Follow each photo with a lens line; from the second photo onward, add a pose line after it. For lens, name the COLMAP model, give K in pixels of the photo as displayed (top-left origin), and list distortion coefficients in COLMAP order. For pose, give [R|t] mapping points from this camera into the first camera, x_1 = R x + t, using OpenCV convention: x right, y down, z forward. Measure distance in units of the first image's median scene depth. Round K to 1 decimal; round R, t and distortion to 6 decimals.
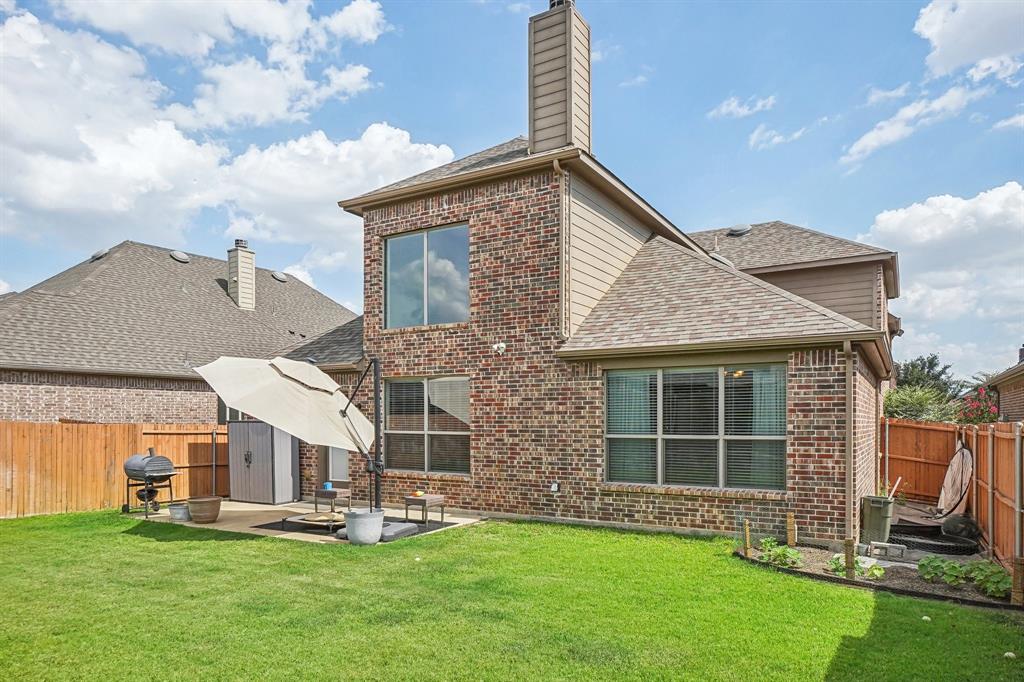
lens RADIAL K [[641.0, 0, 511.6], [0, 641.0, 343.1], [0, 0, 1]] dist [-0.000090, 0.000275]
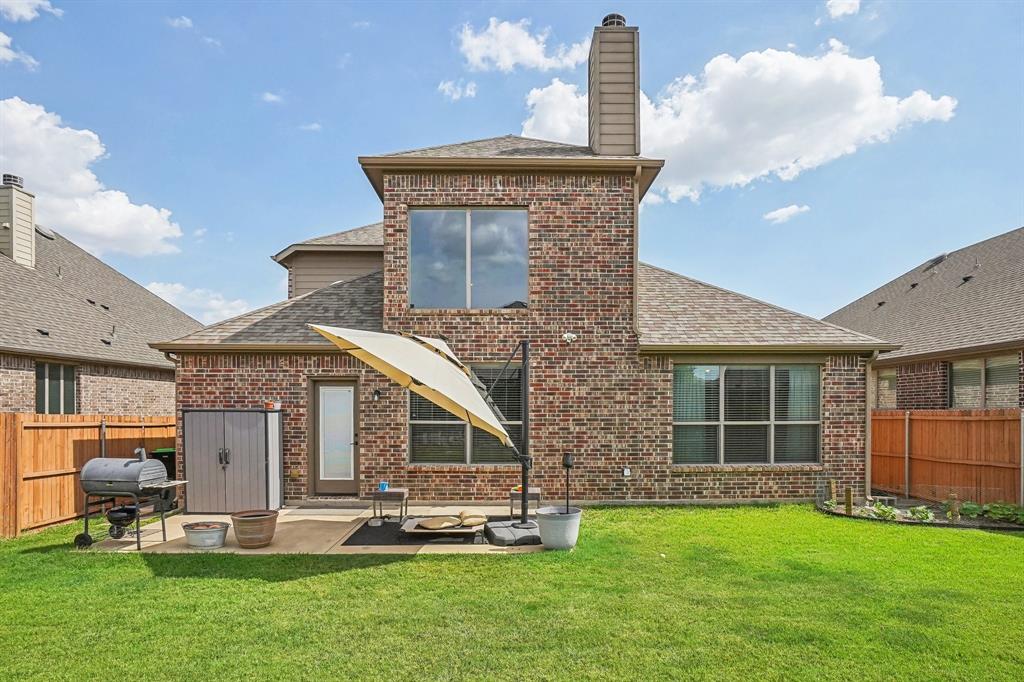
lens RADIAL K [[546.2, 0, 512.0], [0, 546.2, 349.8], [0, 0, 1]] dist [-0.032189, 0.008708]
pose [[0.857550, 0.055117, 0.511439, -0.548927], [-0.061239, 0.998111, -0.004882, 0.036970], [-0.510742, -0.027133, 0.859306, 0.314019]]
